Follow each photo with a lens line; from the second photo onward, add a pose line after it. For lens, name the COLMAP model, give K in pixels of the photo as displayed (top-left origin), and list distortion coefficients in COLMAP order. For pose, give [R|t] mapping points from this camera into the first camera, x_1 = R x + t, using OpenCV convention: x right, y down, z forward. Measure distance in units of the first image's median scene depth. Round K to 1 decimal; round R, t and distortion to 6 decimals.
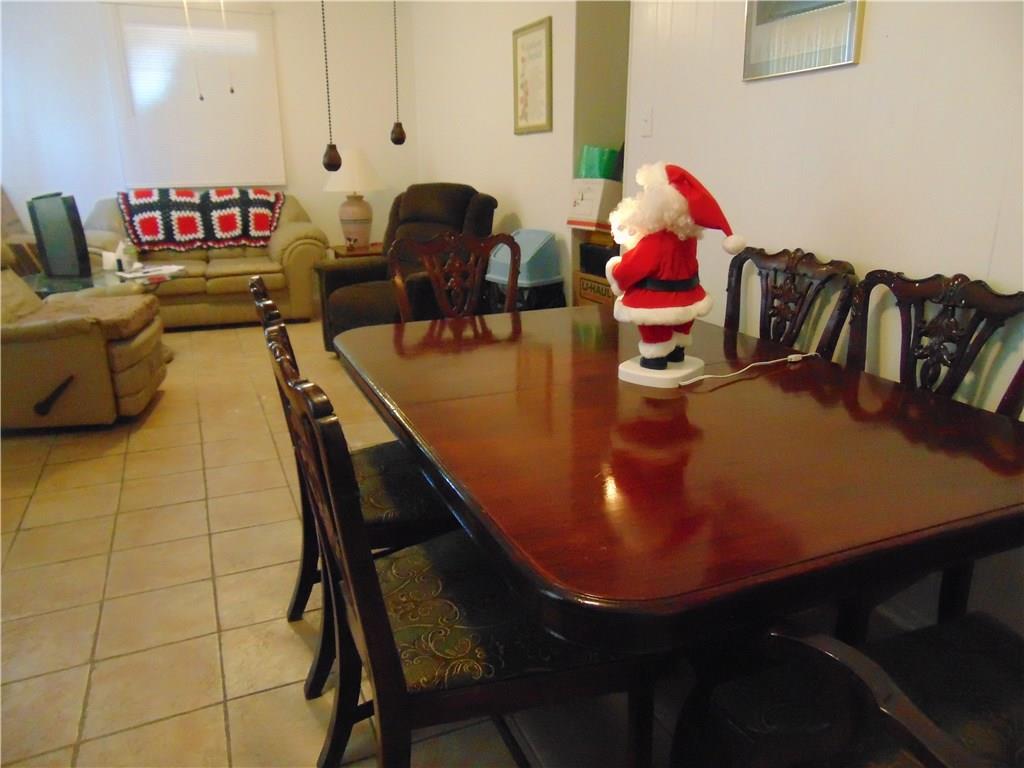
lens RADIAL K [[761.9, 0, 515.0], [0, 761.9, 381.0], [0, 0, 1]] dist [0.007344, 0.007840]
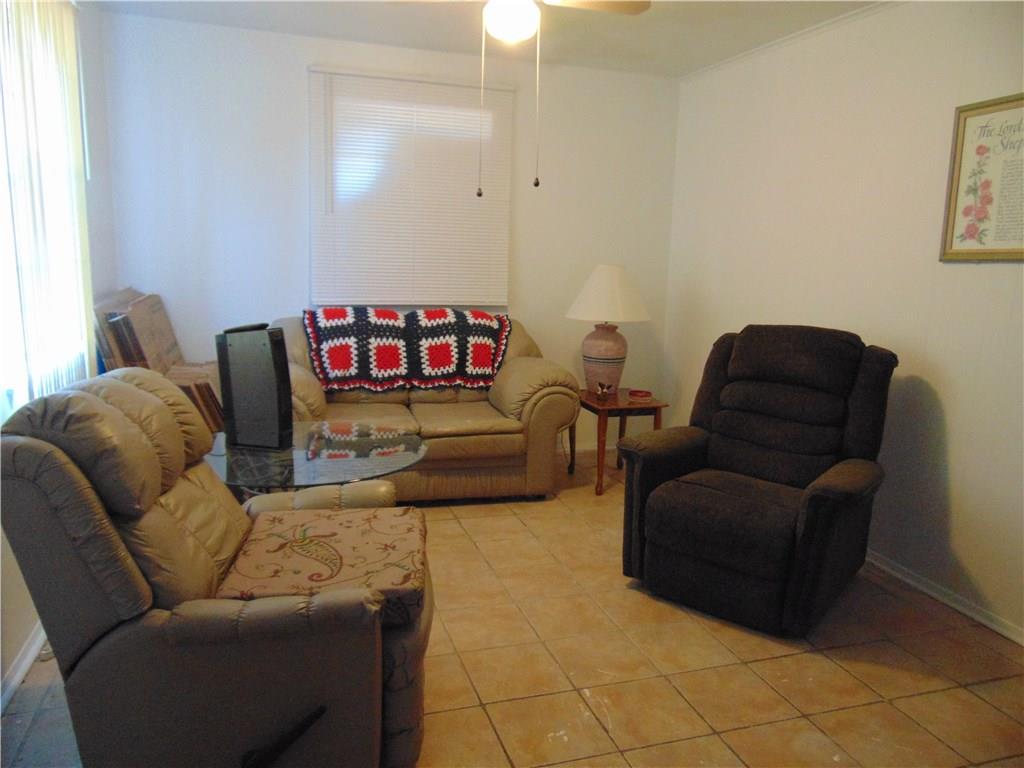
lens RADIAL K [[761.9, 0, 509.6], [0, 761.9, 385.0], [0, 0, 1]] dist [0.007344, 0.007840]
pose [[0.995714, 0.053066, -0.075751, -0.254502], [-0.061432, 0.991721, -0.112765, -0.101034], [0.069140, 0.116936, 0.990730, 0.281873]]
